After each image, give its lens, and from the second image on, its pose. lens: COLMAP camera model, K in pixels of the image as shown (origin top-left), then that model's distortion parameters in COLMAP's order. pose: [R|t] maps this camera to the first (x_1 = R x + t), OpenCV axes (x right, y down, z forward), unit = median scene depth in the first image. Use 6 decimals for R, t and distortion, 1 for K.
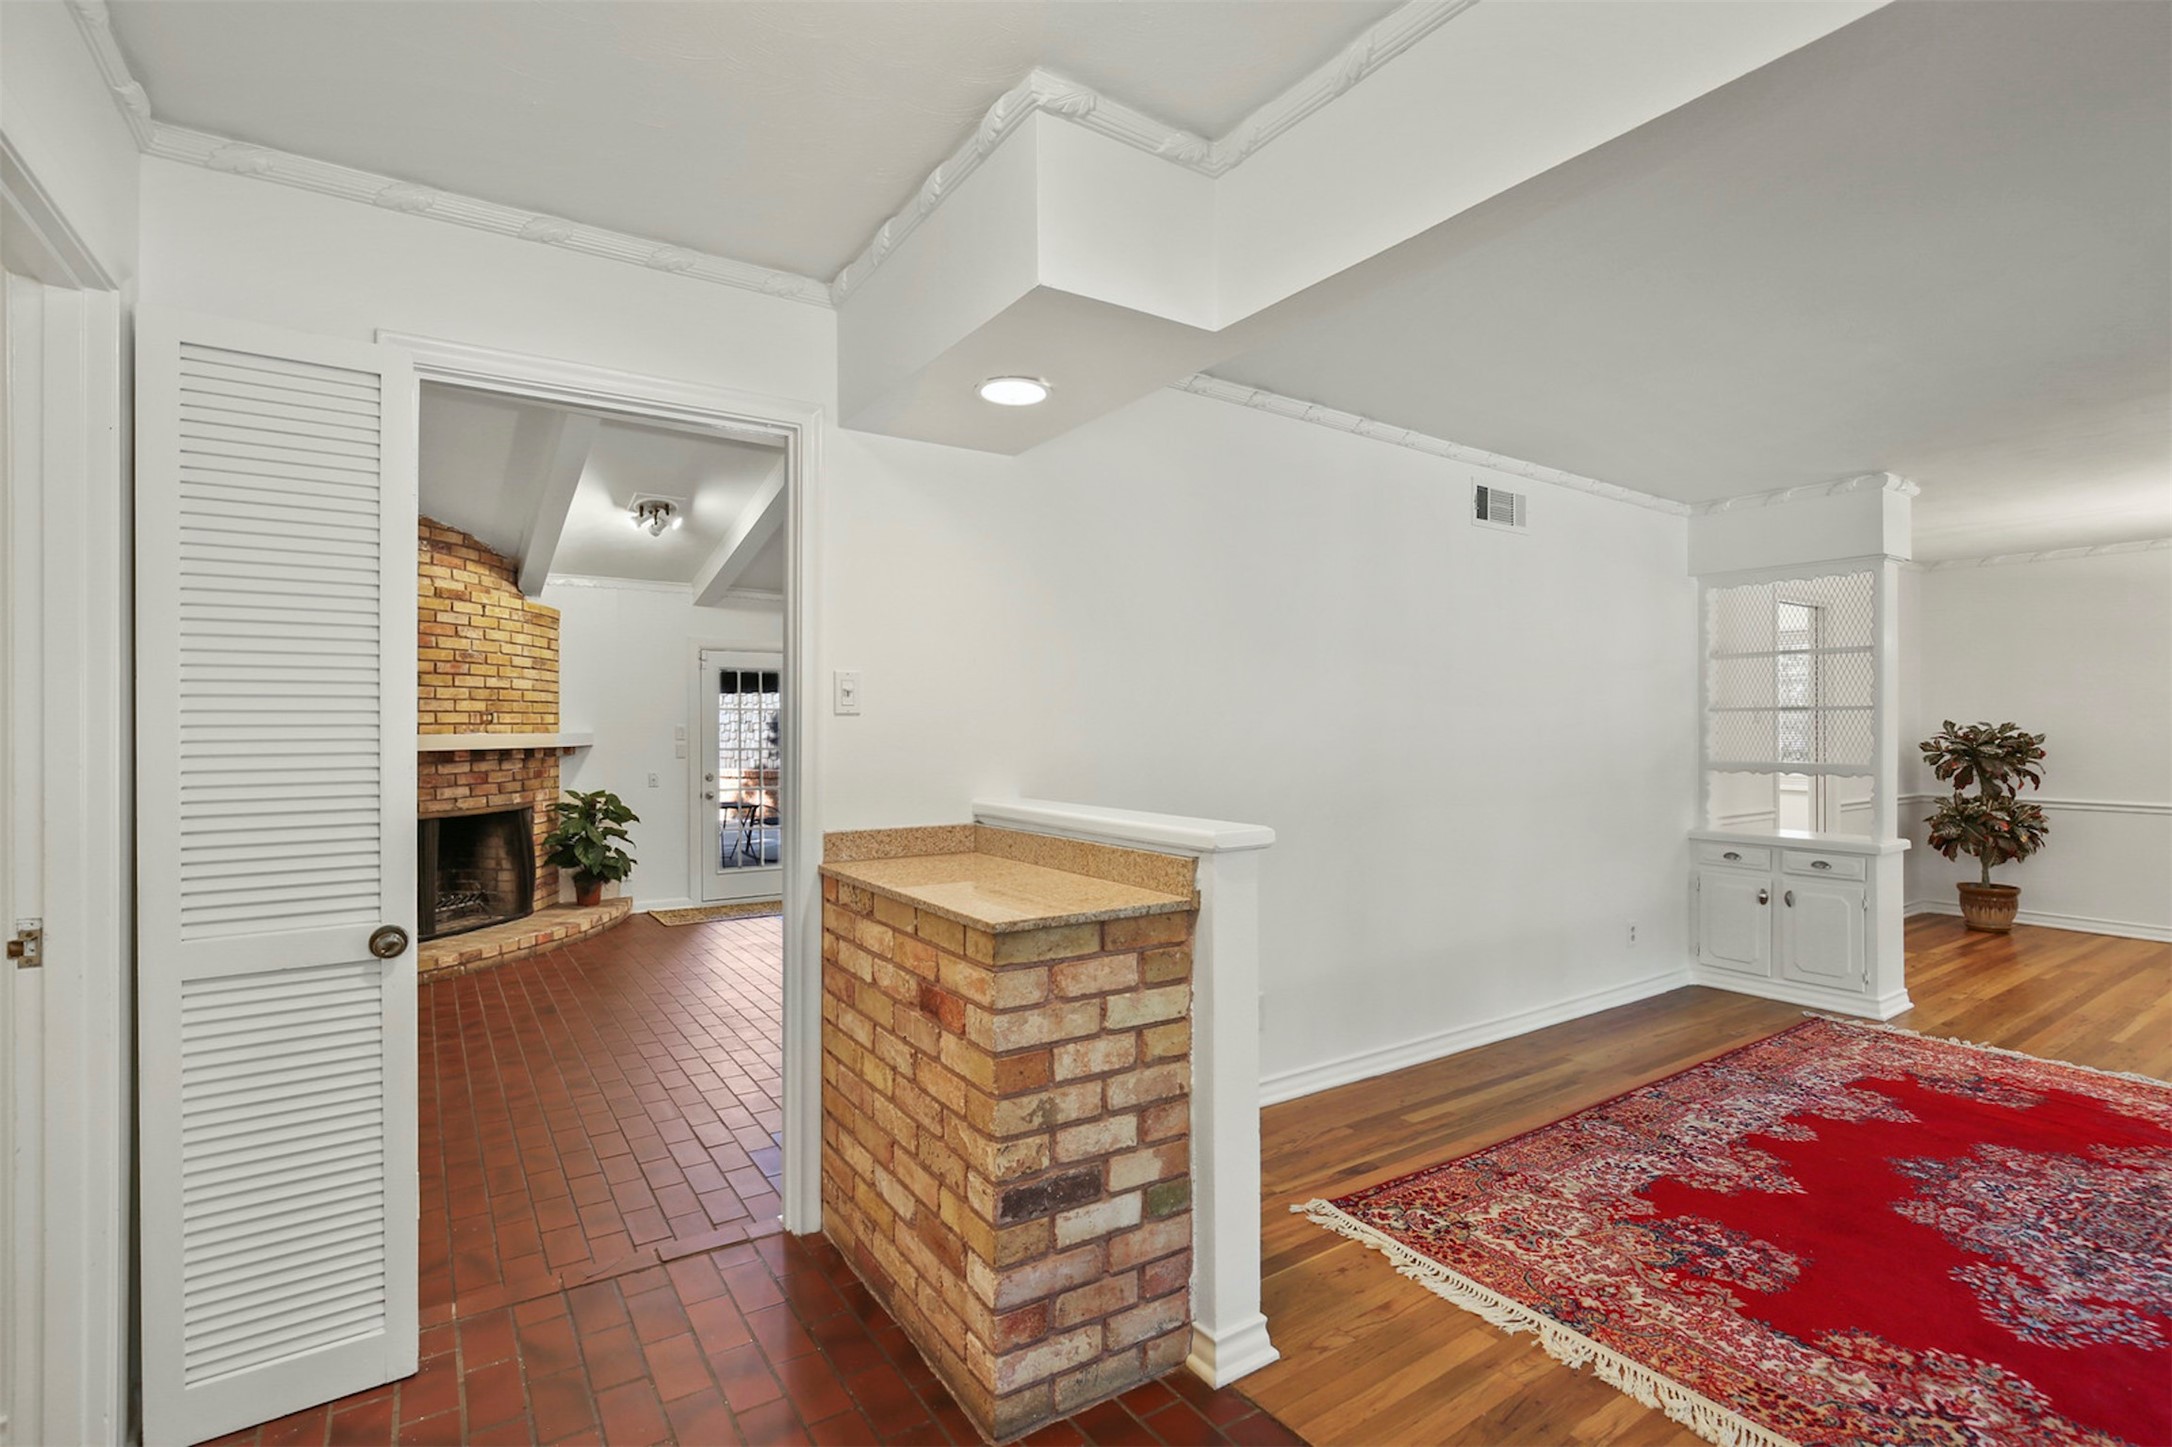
lens RADIAL K [[989.7, 0, 1089.2], [0, 989.7, 758.2], [0, 0, 1]] dist [-0.015658, 0.006068]
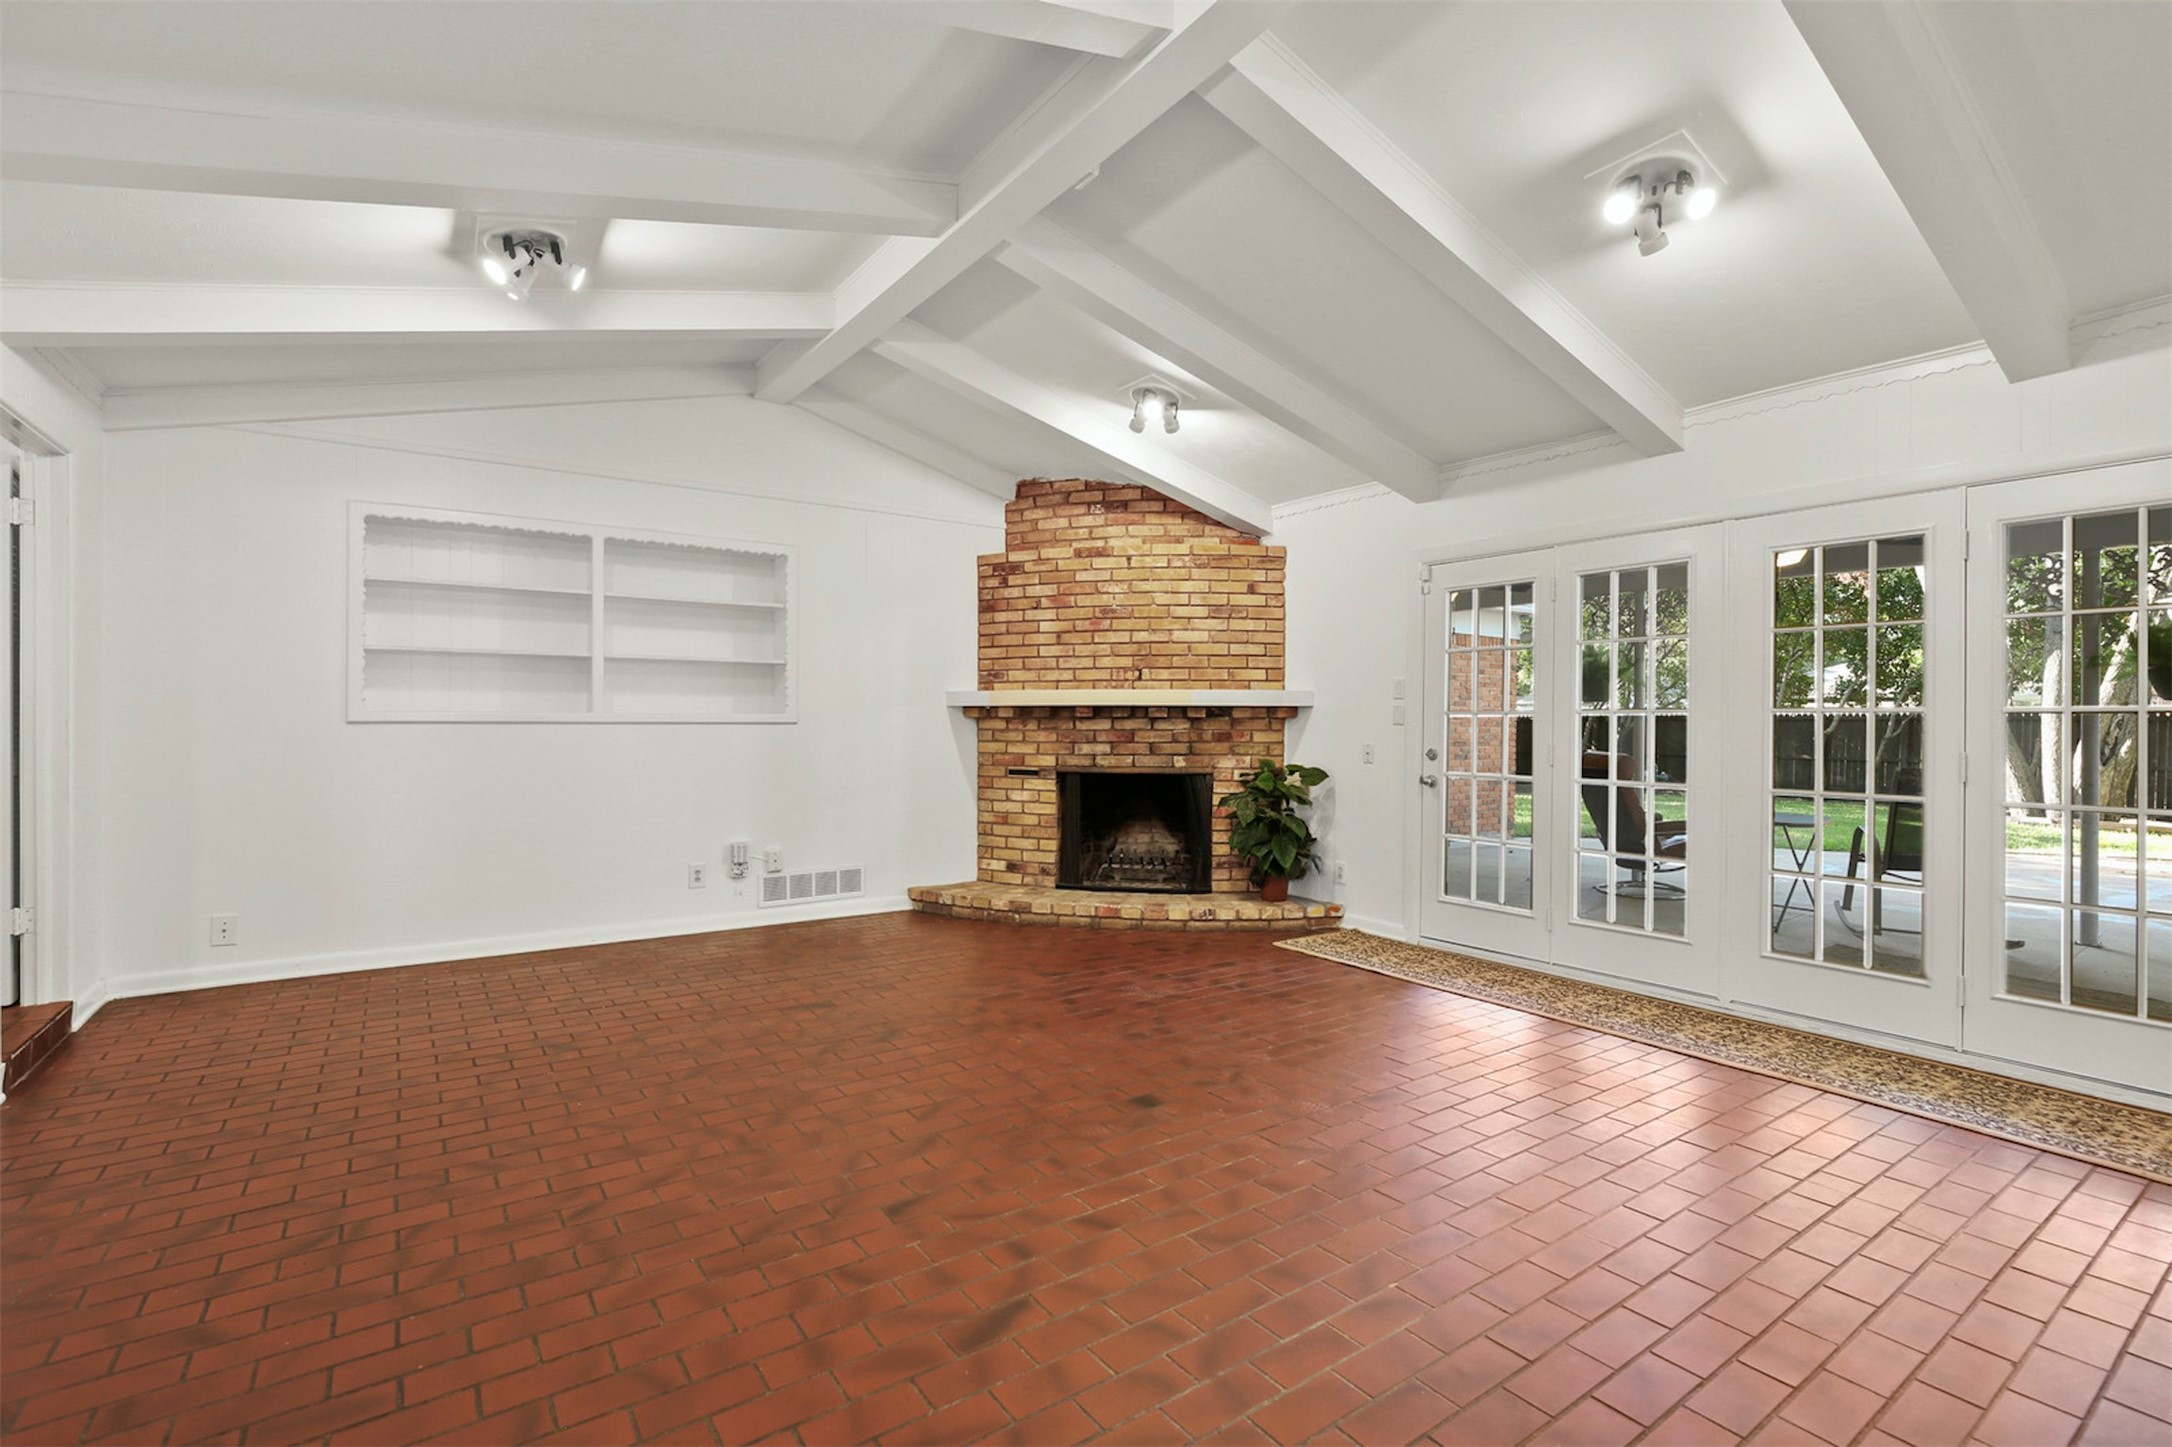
lens RADIAL K [[989.7, 0, 1083.3], [0, 989.7, 722.6], [0, 0, 1]] dist [-0.015658, 0.006068]
pose [[0.025565, 0.008938, -0.999633, 0.354494], [-0.032156, 0.999450, 0.008114, 0.000186], [0.999156, 0.031937, 0.025838, 0.933953]]
